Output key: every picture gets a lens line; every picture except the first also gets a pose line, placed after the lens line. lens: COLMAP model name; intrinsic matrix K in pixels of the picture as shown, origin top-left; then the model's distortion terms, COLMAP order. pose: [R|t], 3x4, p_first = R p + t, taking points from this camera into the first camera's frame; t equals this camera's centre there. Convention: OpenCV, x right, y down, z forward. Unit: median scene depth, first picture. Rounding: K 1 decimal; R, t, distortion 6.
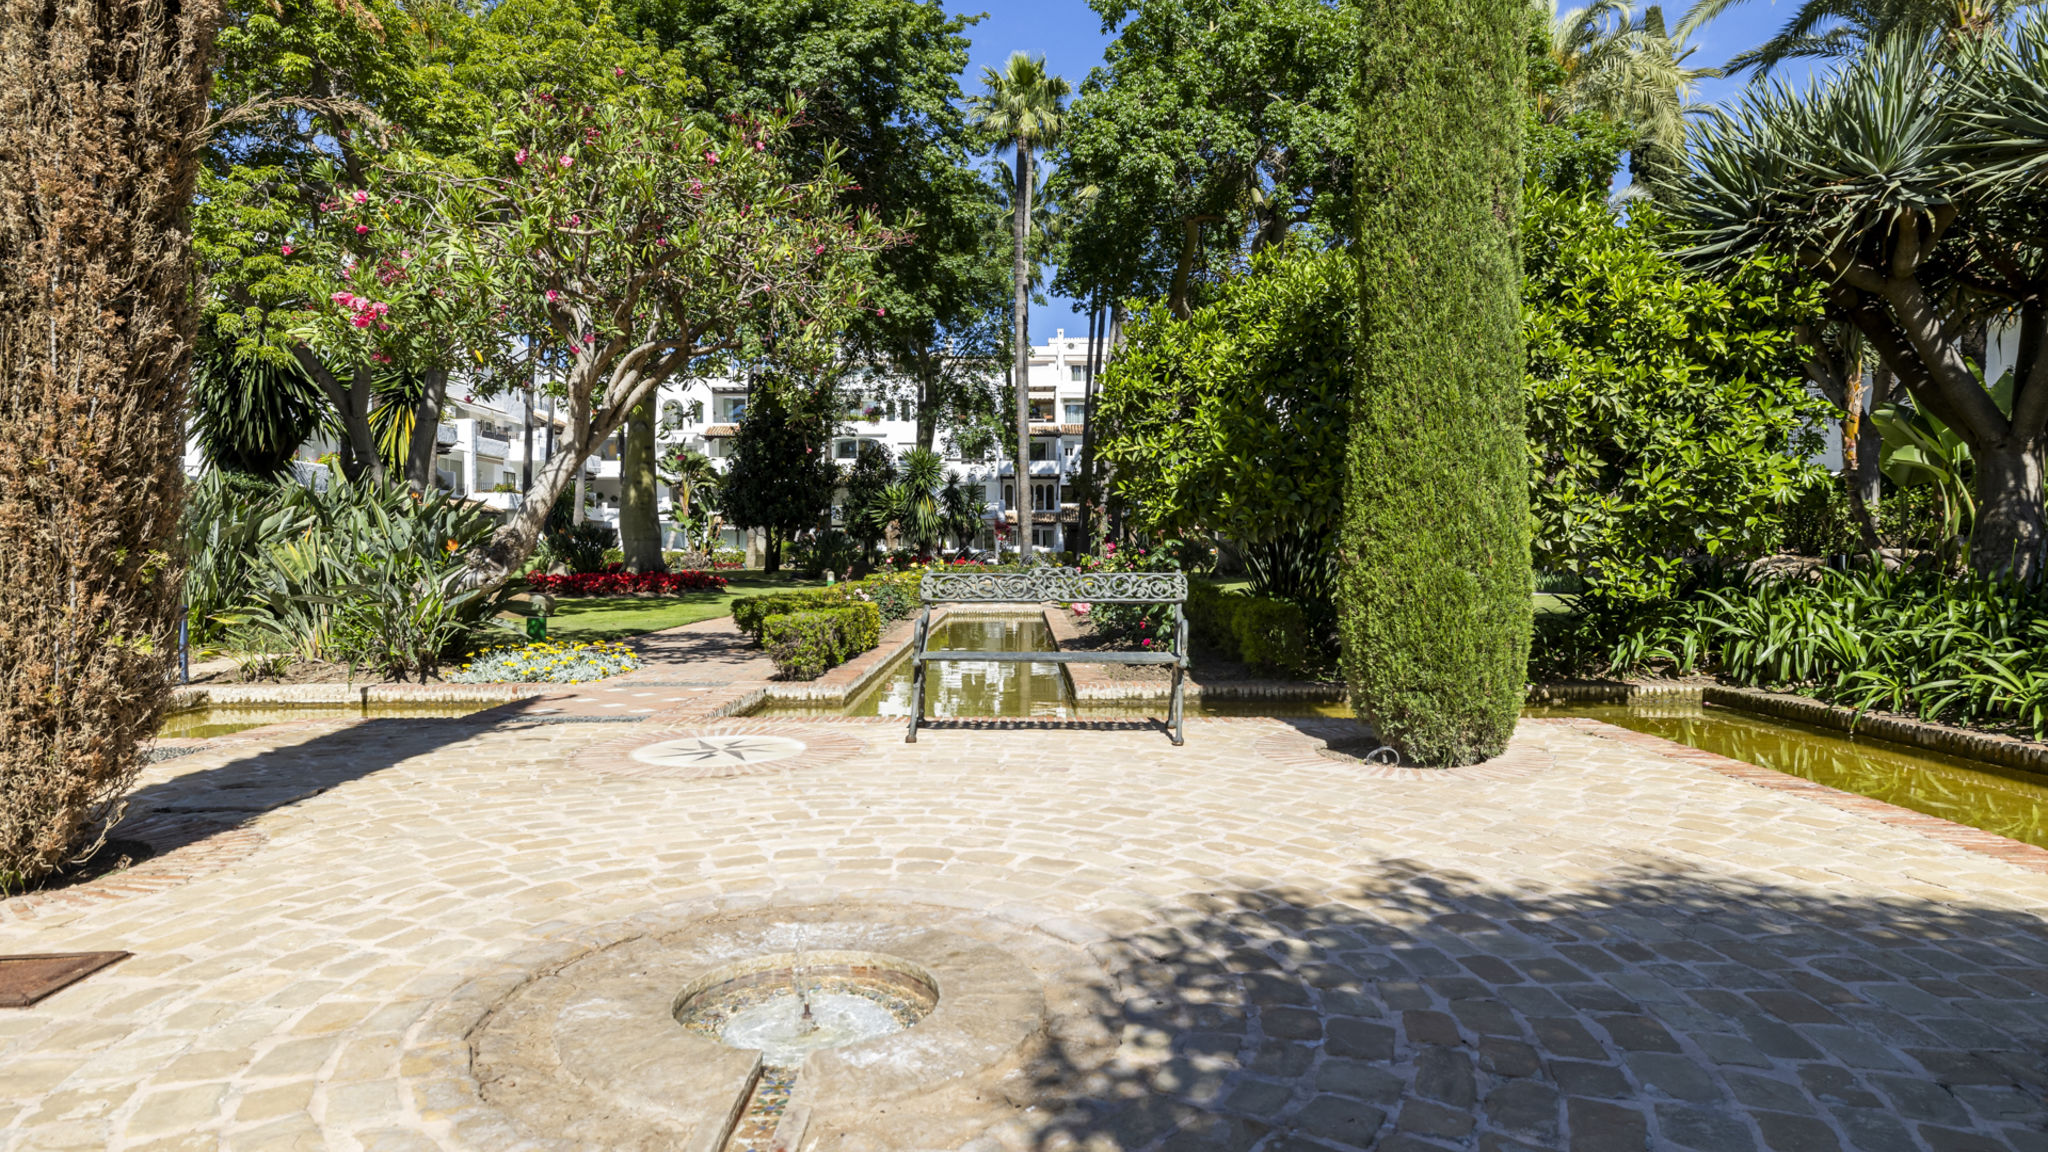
lens RADIAL K [[1162.7, 0, 1020.1], [0, 1162.7, 576.3], [0, 0, 1]] dist [-0.000710, -0.000134]
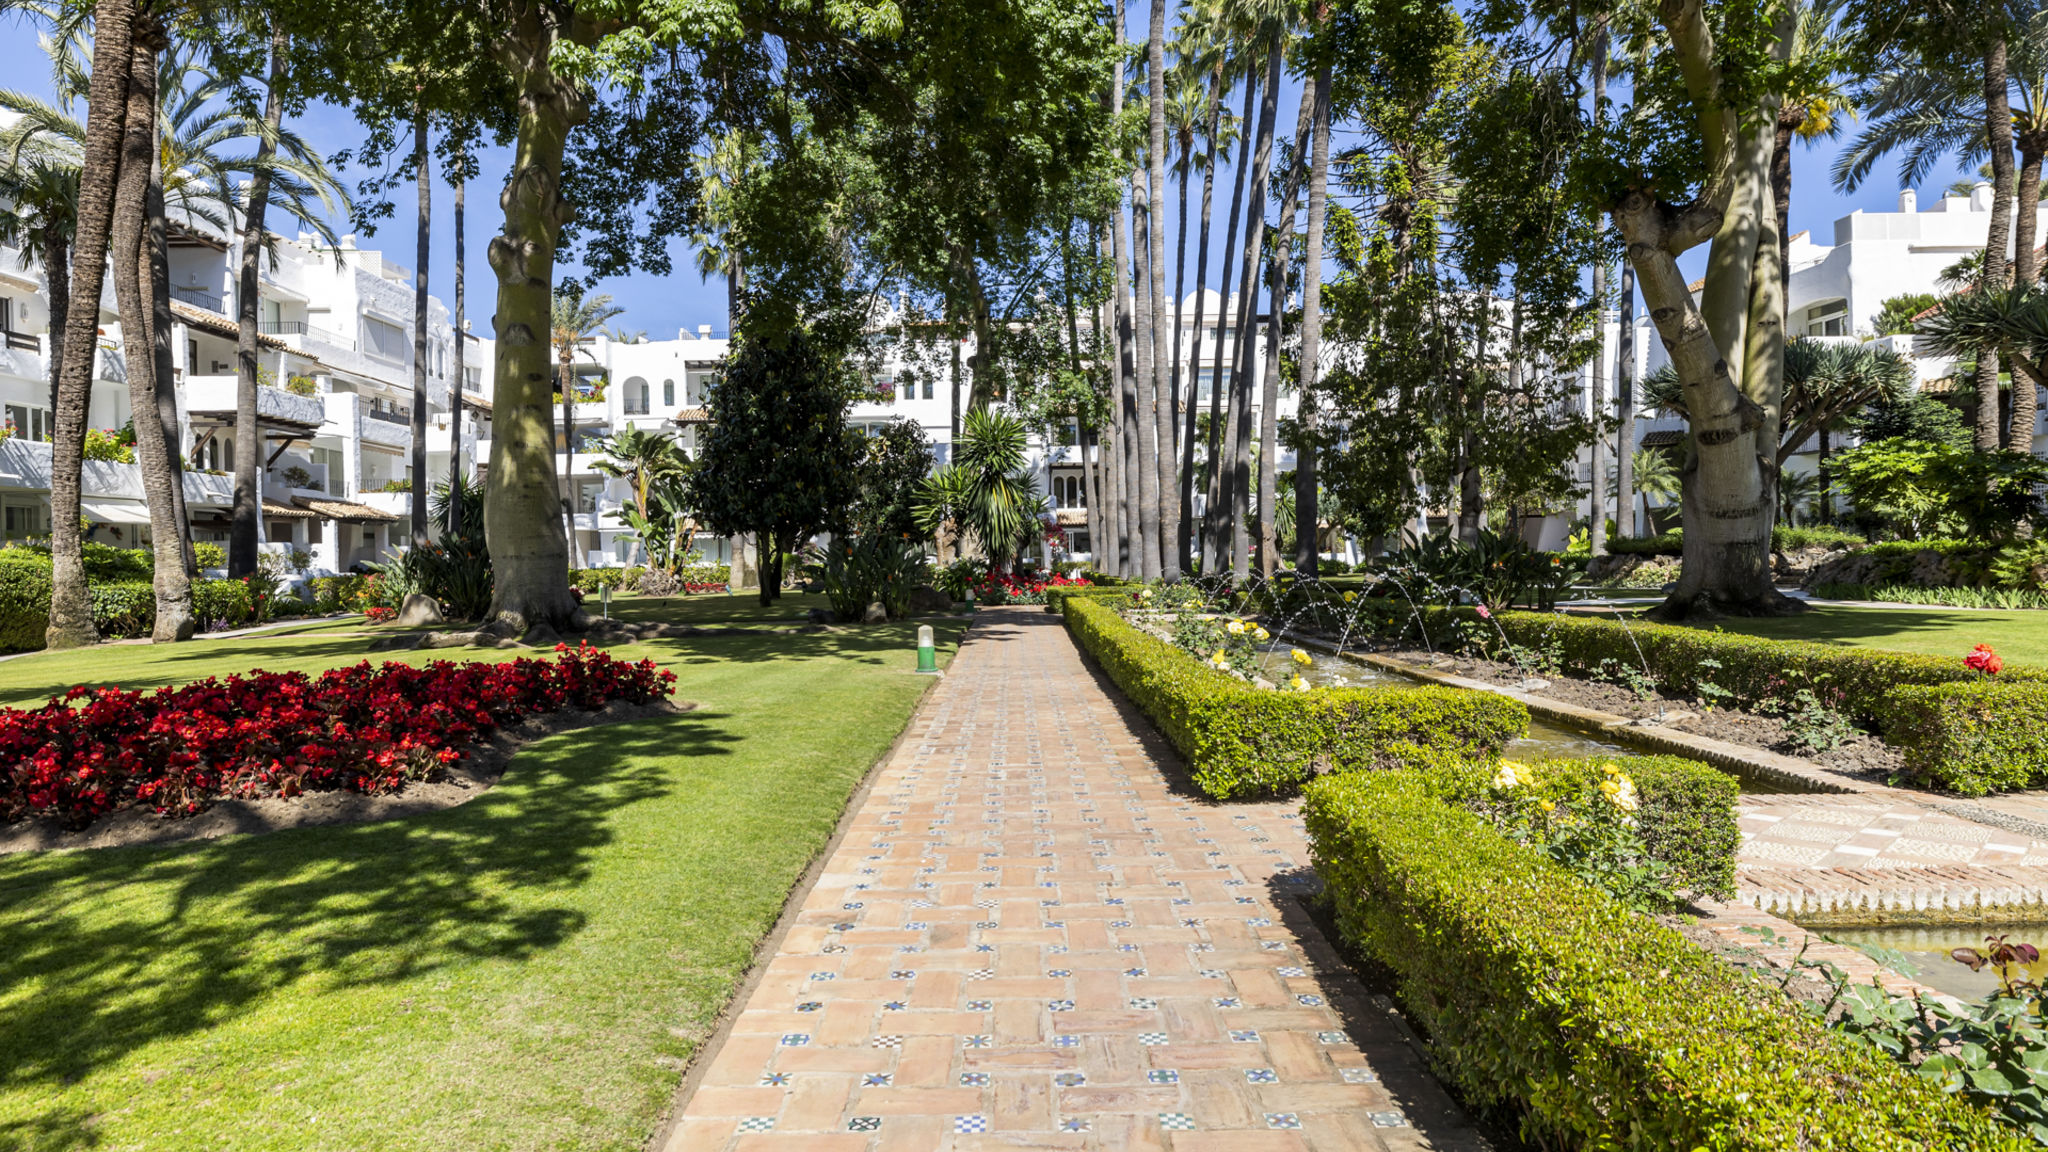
lens RADIAL K [[1162.7, 0, 1020.1], [0, 1162.7, 576.3], [0, 0, 1]] dist [-0.000710, -0.000134]
pose [[0.999777, -0.017256, 0.012207, -0.067592], [0.017305, 0.999843, -0.003913, -0.010435], [-0.012138, 0.004123, 0.999918, 0.288267]]
